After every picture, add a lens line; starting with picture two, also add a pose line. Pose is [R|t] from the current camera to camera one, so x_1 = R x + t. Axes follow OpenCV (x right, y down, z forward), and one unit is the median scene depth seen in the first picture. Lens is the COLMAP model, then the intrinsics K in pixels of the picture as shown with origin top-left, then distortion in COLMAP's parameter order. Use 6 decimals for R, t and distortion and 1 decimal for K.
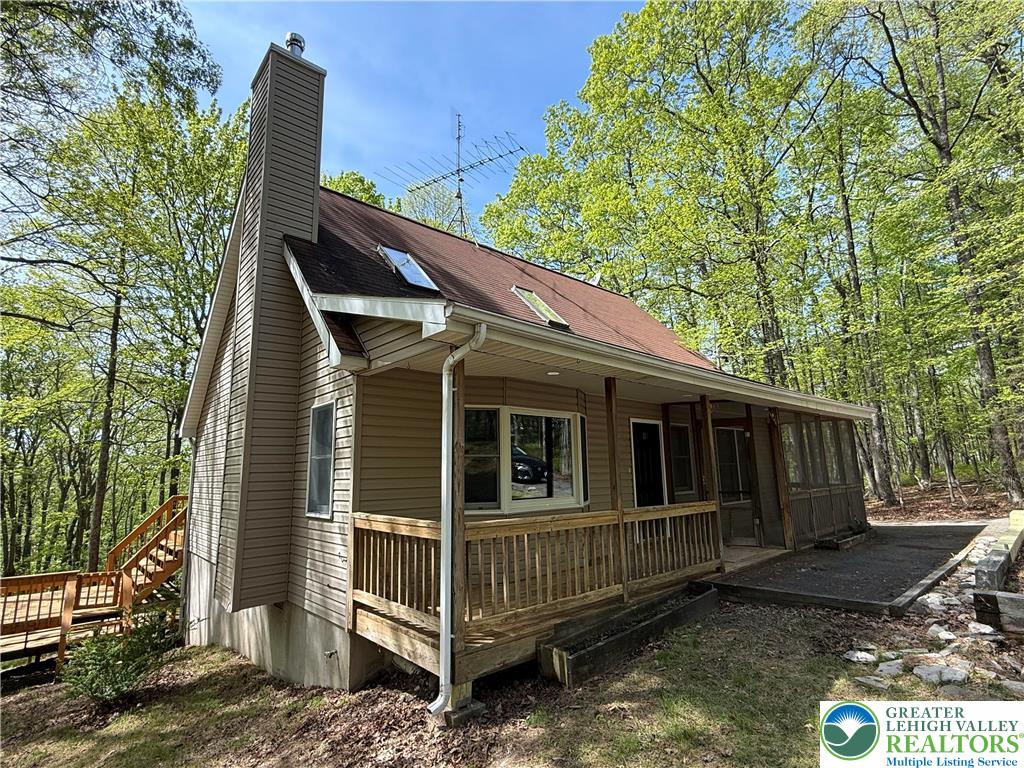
lens RADIAL K [[505.4, 0, 510.5], [0, 505.4, 382.9], [0, 0, 1]] dist [0.001167, 0.000091]
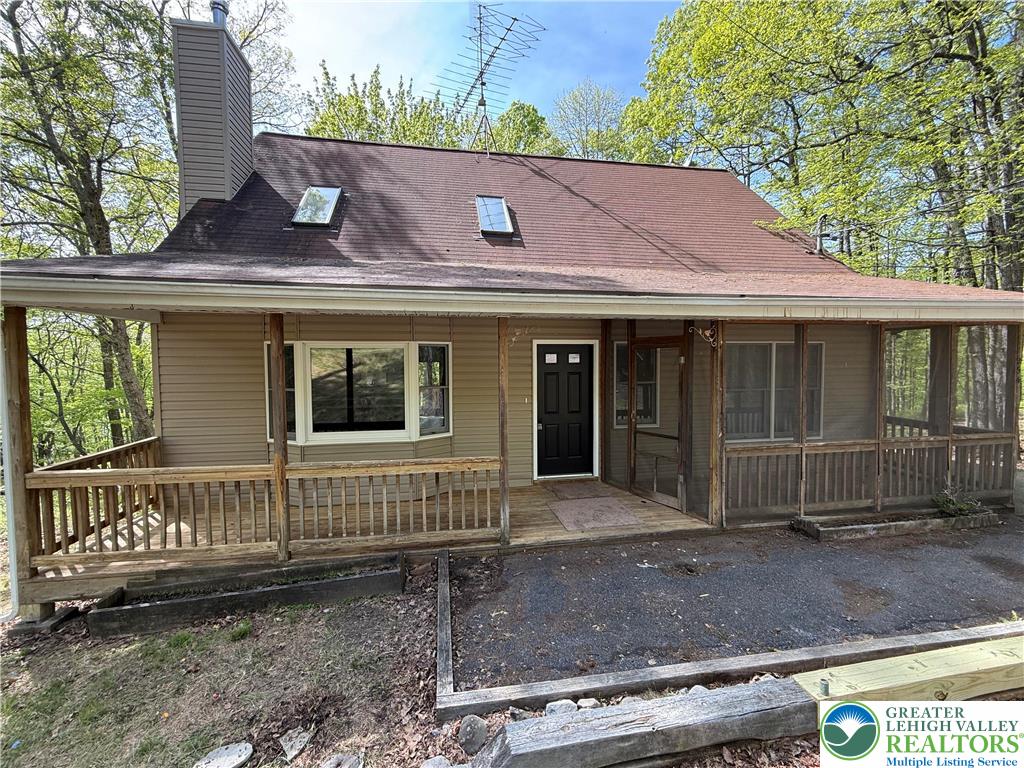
lens RADIAL K [[410.0, 0, 511.2], [0, 410.0, 383.4], [0, 0, 1]] dist [-0.000834, 0.000069]
pose [[0.842474, 0.040618, -0.537203, 0.584453], [0.082955, 0.975481, 0.203850, -0.002028], [0.532311, -0.216302, 0.818449, 0.405902]]
